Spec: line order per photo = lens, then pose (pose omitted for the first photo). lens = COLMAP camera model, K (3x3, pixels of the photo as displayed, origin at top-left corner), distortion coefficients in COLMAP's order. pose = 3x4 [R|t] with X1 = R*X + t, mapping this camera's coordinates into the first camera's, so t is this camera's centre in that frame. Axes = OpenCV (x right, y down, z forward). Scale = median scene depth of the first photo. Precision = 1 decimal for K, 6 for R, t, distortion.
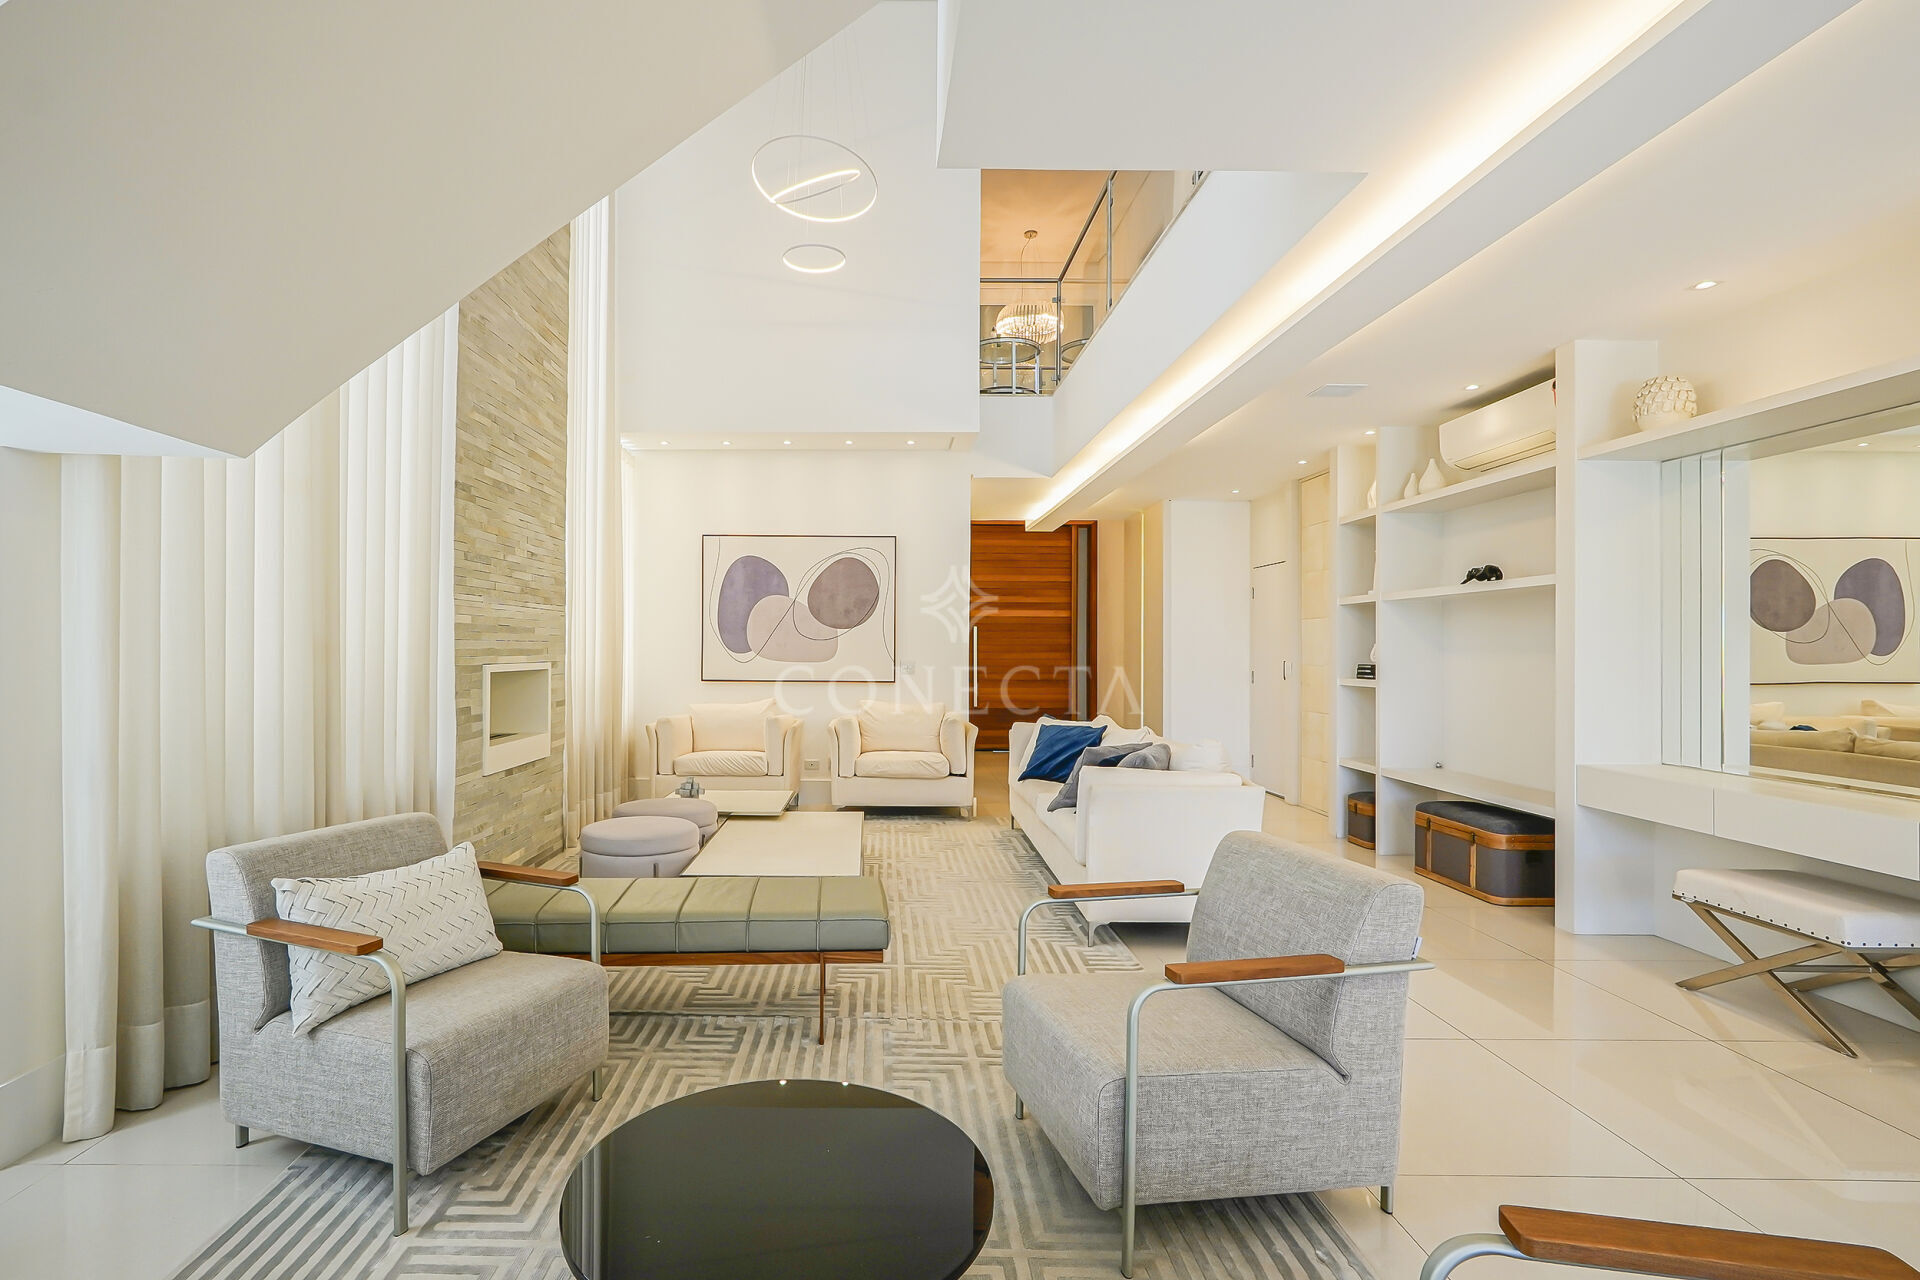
lens RADIAL K [[945.5, 0, 859.1], [0, 945.5, 634.4], [0, 0, 1]] dist [0.017876, 0.000088]
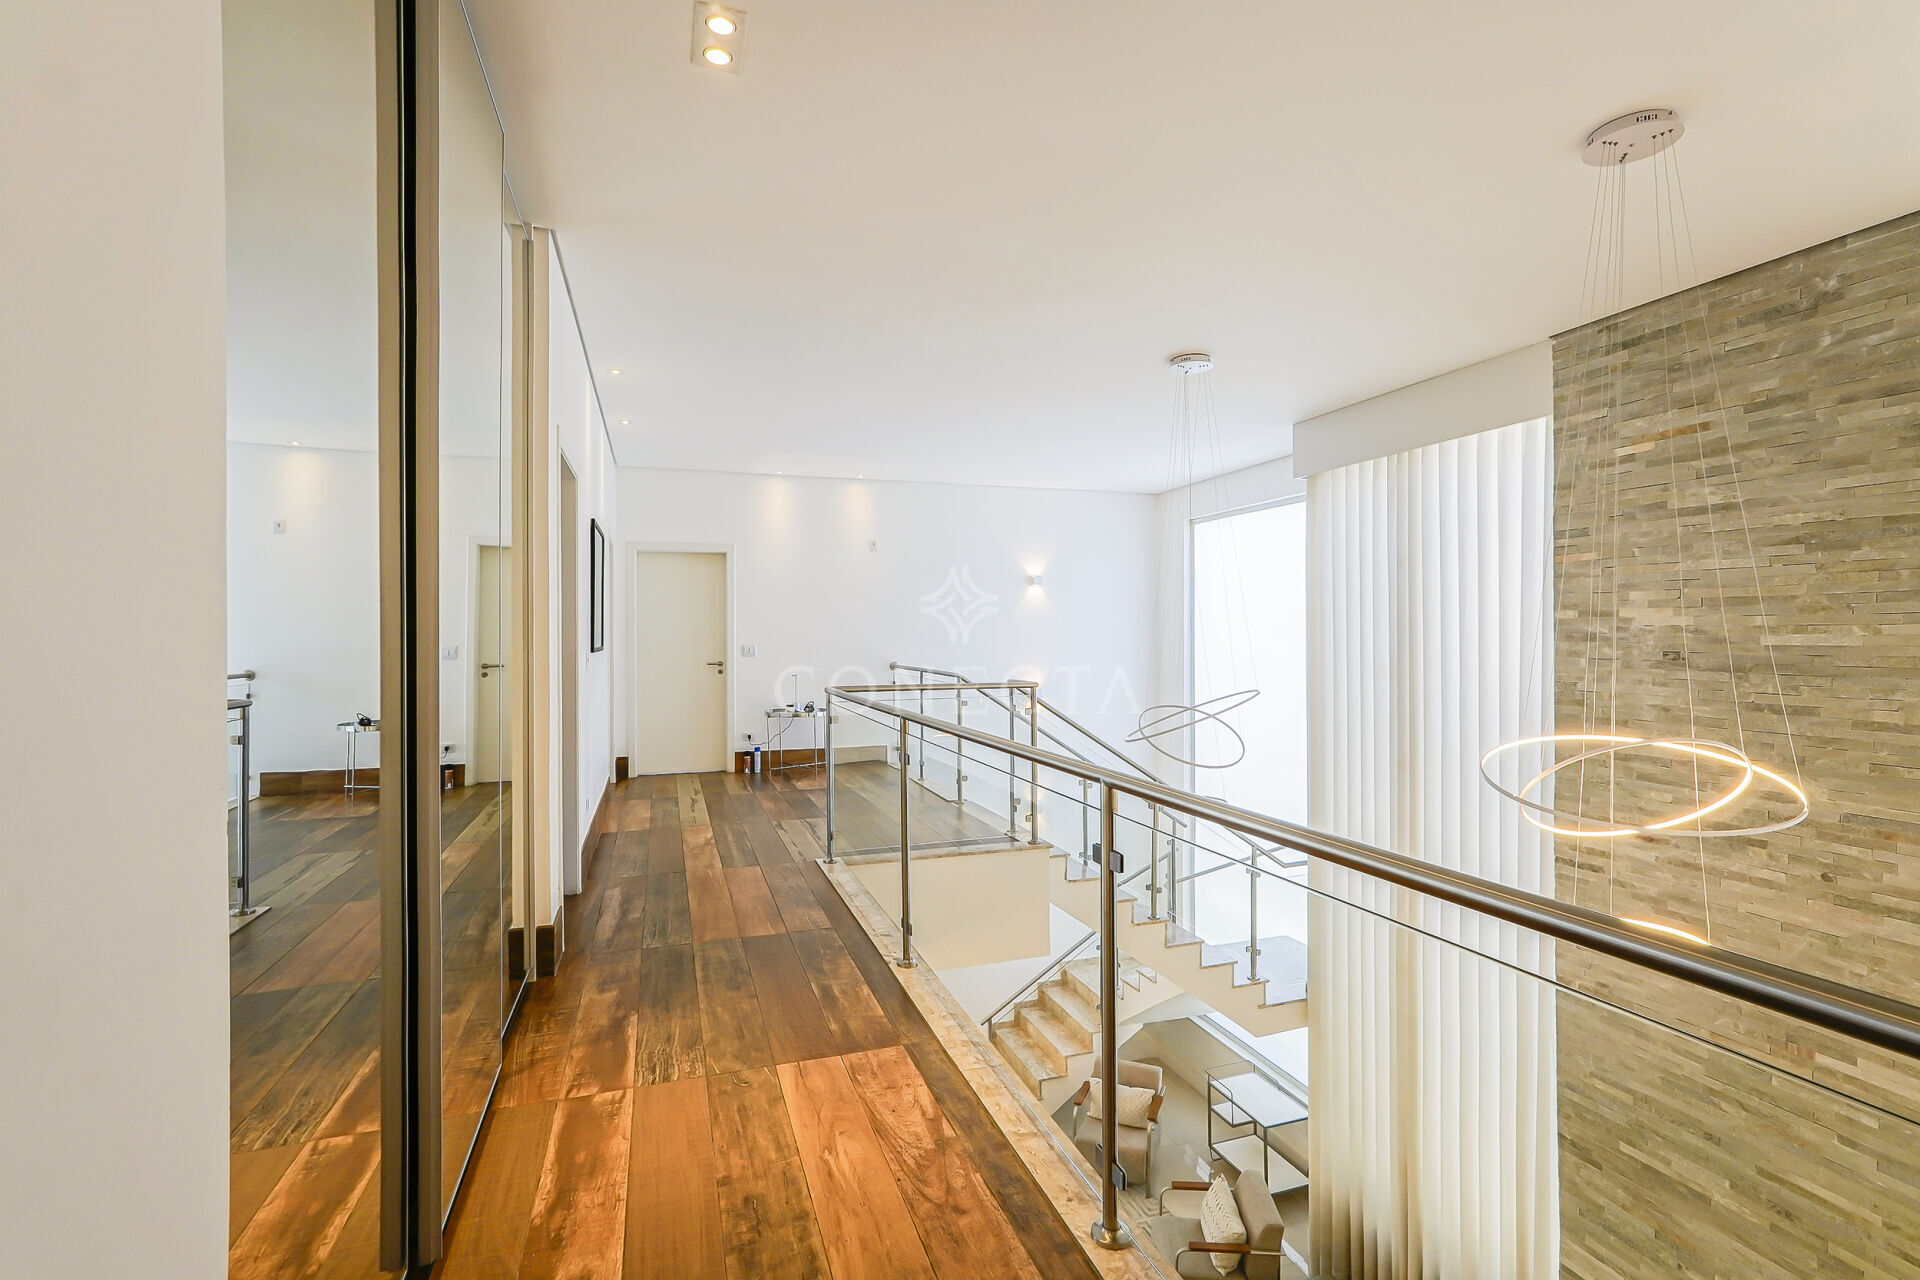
lens RADIAL K [[881.6, 0, 939.7], [0, 881.6, 640.5], [0, 0, 1]] dist [-0.020656, 0.013559]
pose [[-0.949643, -0.000054, -0.313335, 0.437298], [0.005798, 0.999826, -0.017744, -0.544443], [0.313281, -0.018667, -0.949477, 1.322448]]
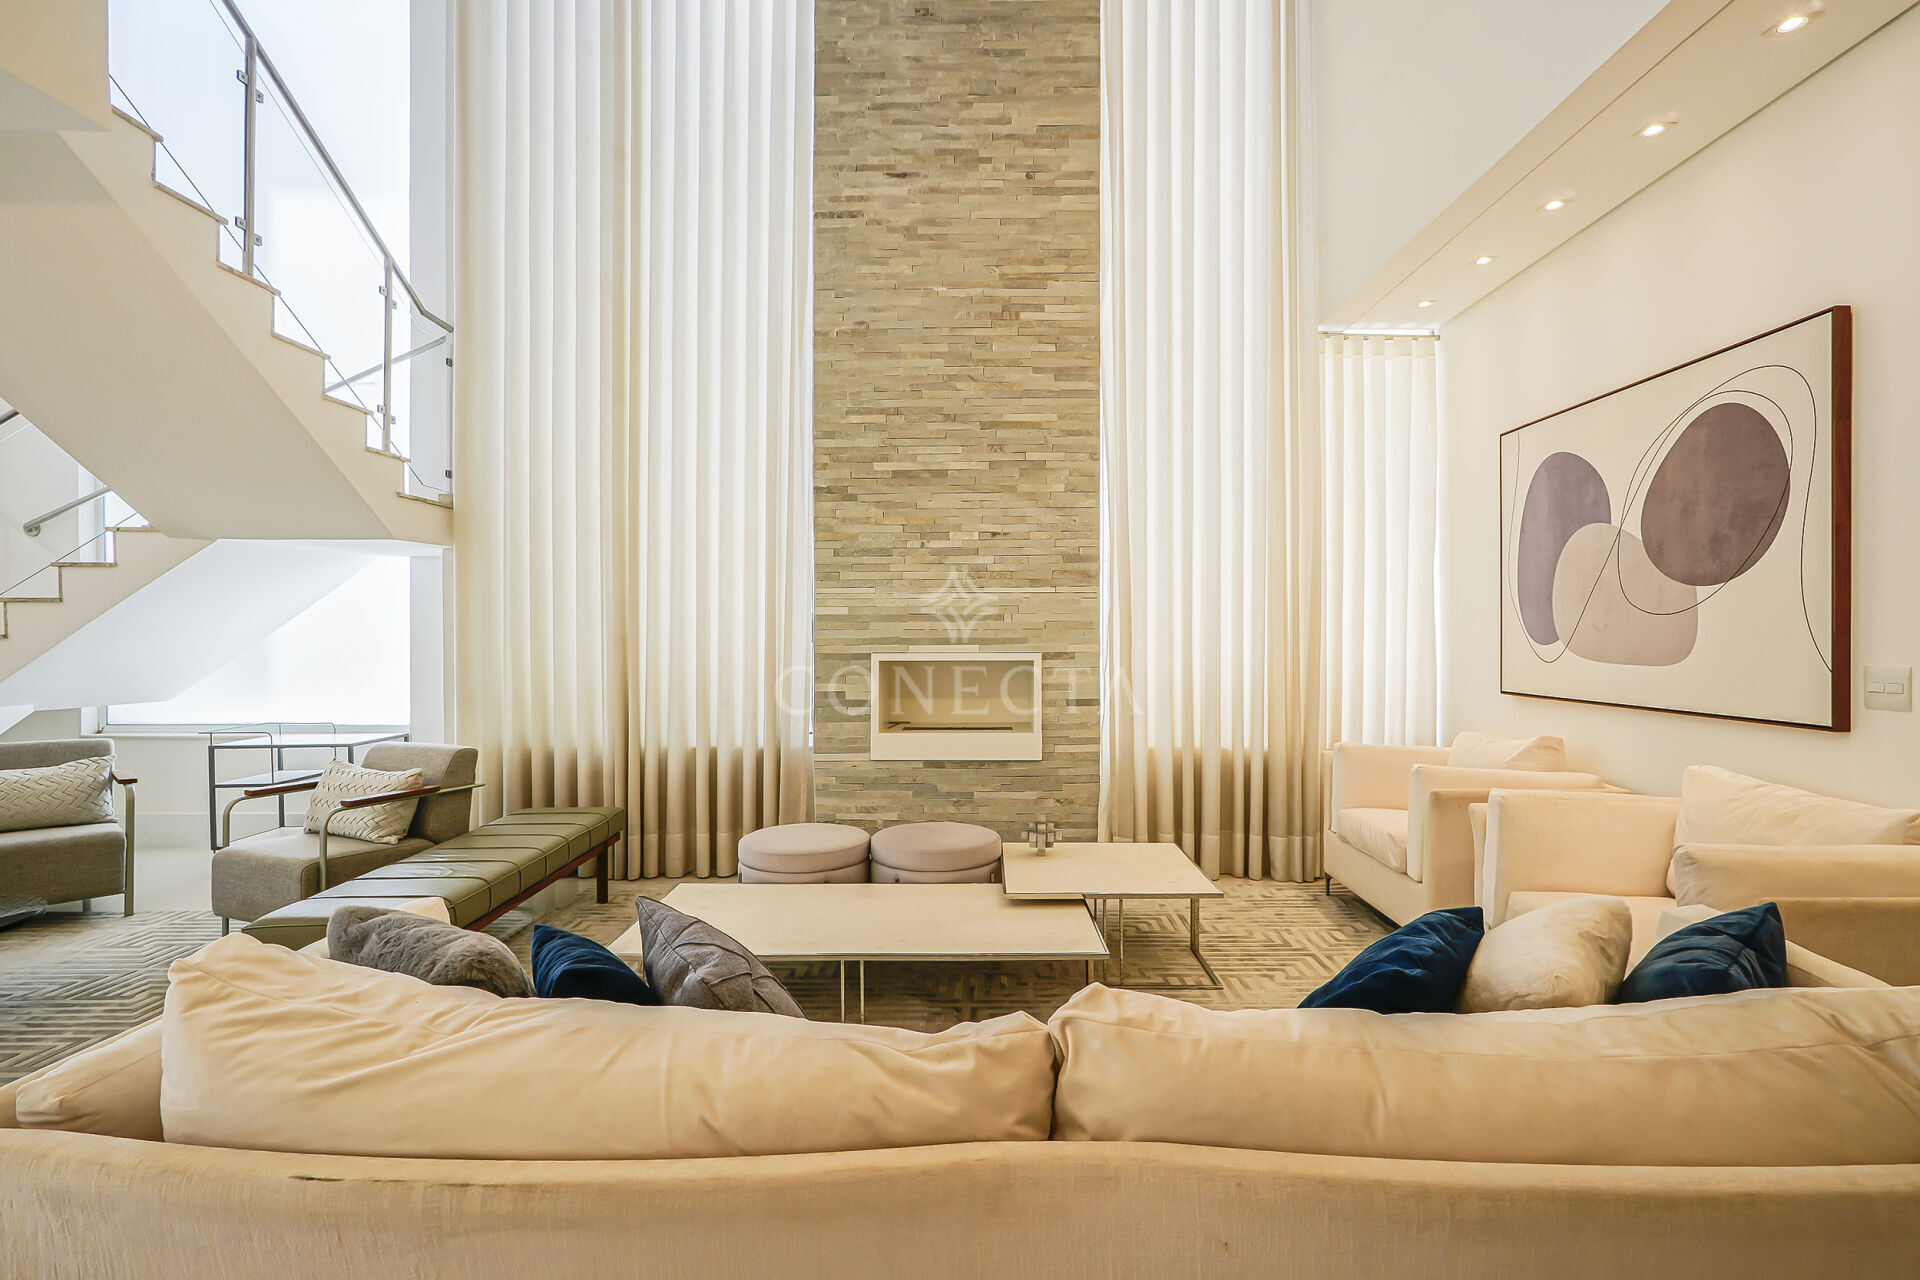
lens RADIAL K [[881.6, 0, 972.7], [0, 881.6, 634.3], [0, 0, 1]] dist [-0.020656, 0.013559]
pose [[0.014885, -0.007366, -0.999862, 0.459110], [0.017304, 0.999825, -0.007108, 0.016048], [0.999739, -0.017196, 0.015010, 0.880122]]
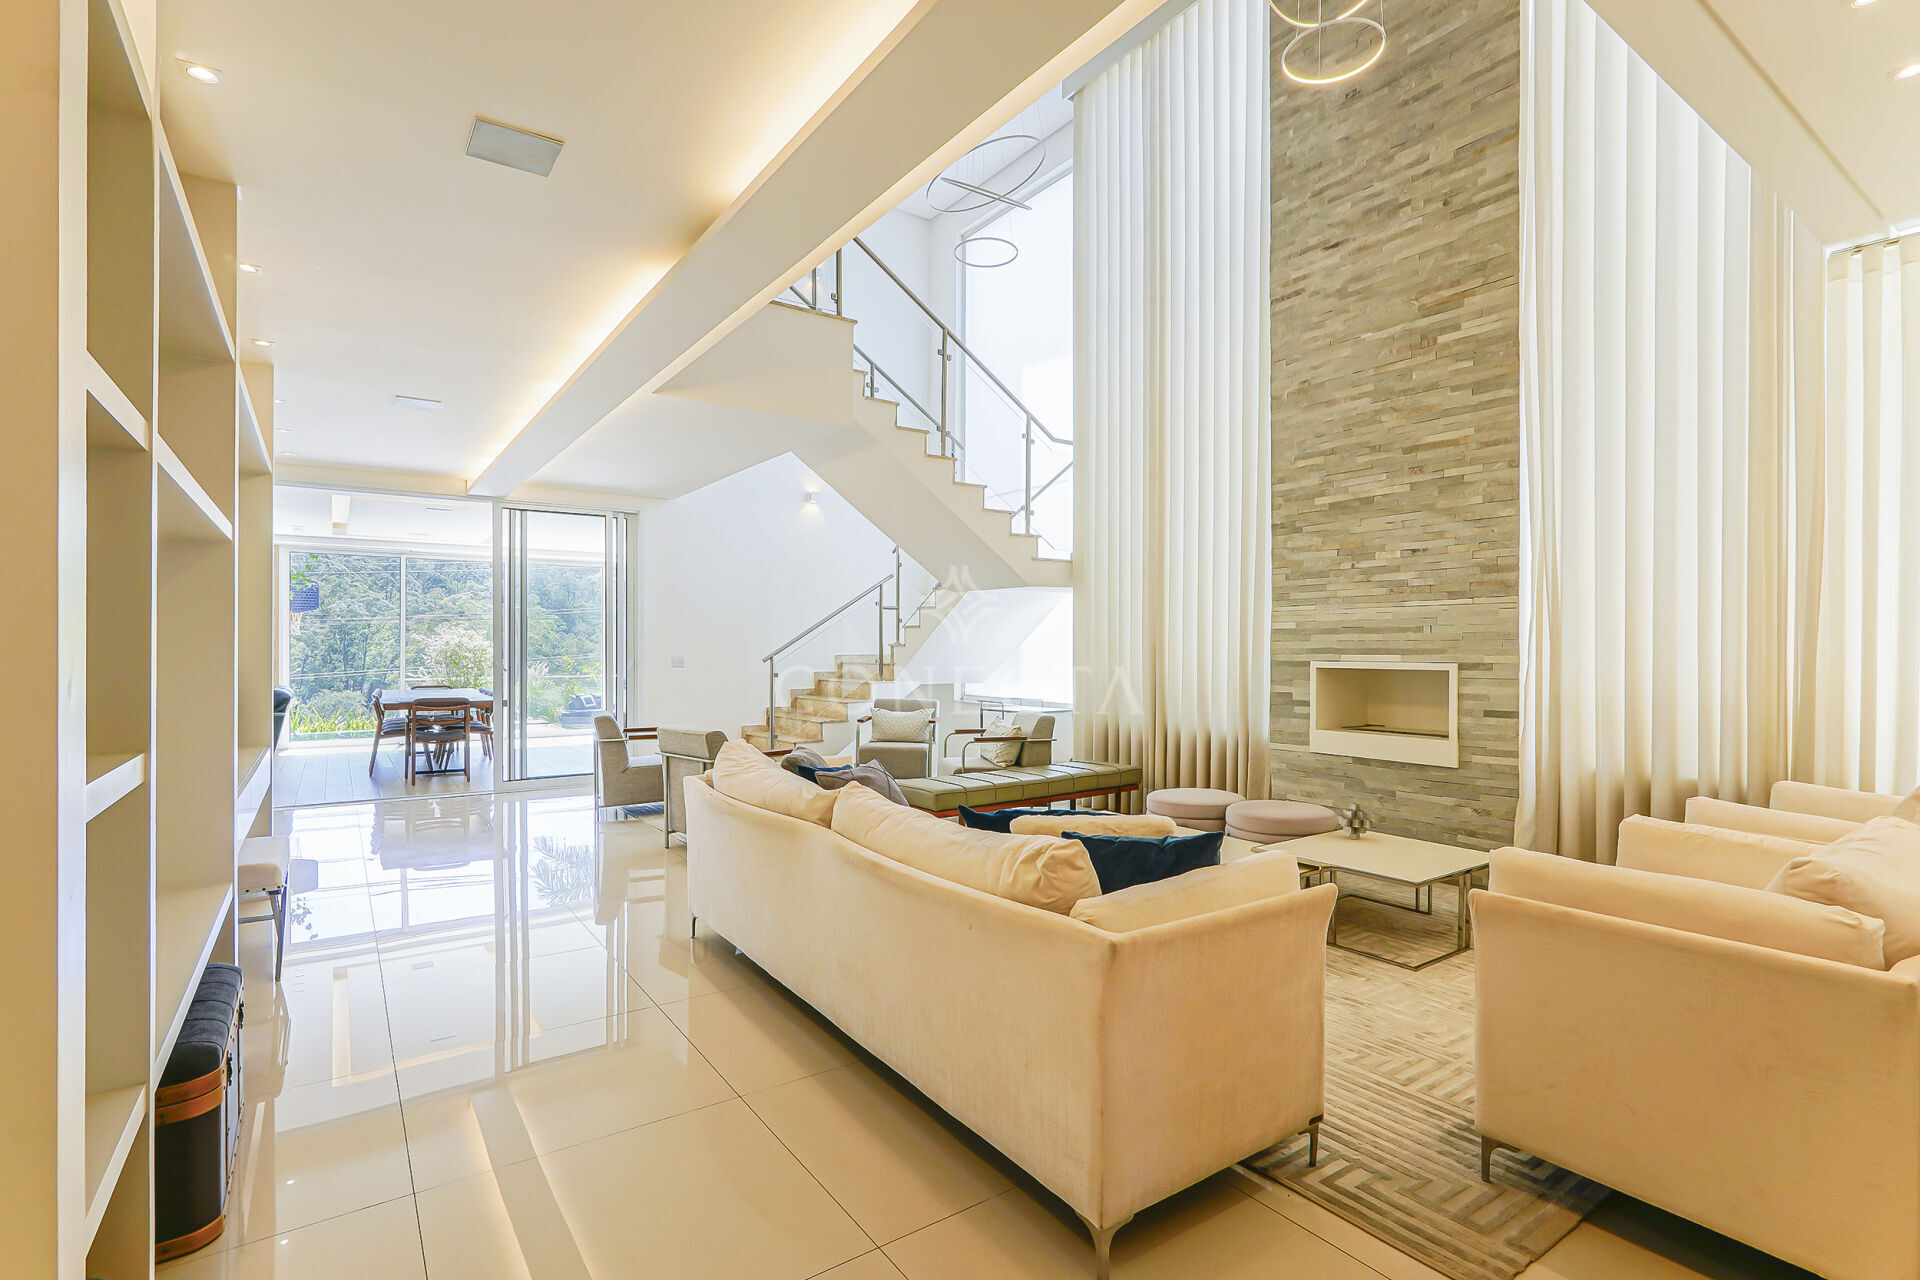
lens RADIAL K [[881.6, 0, 988.4], [0, 881.6, 641.7], [0, 0, 1]] dist [-0.020656, 0.013559]
pose [[-0.786996, -0.012462, -0.616832, 0.506662], [0.001796, 0.999745, -0.022488, 0.025512], [0.616955, -0.018806, -0.786773, 1.311956]]
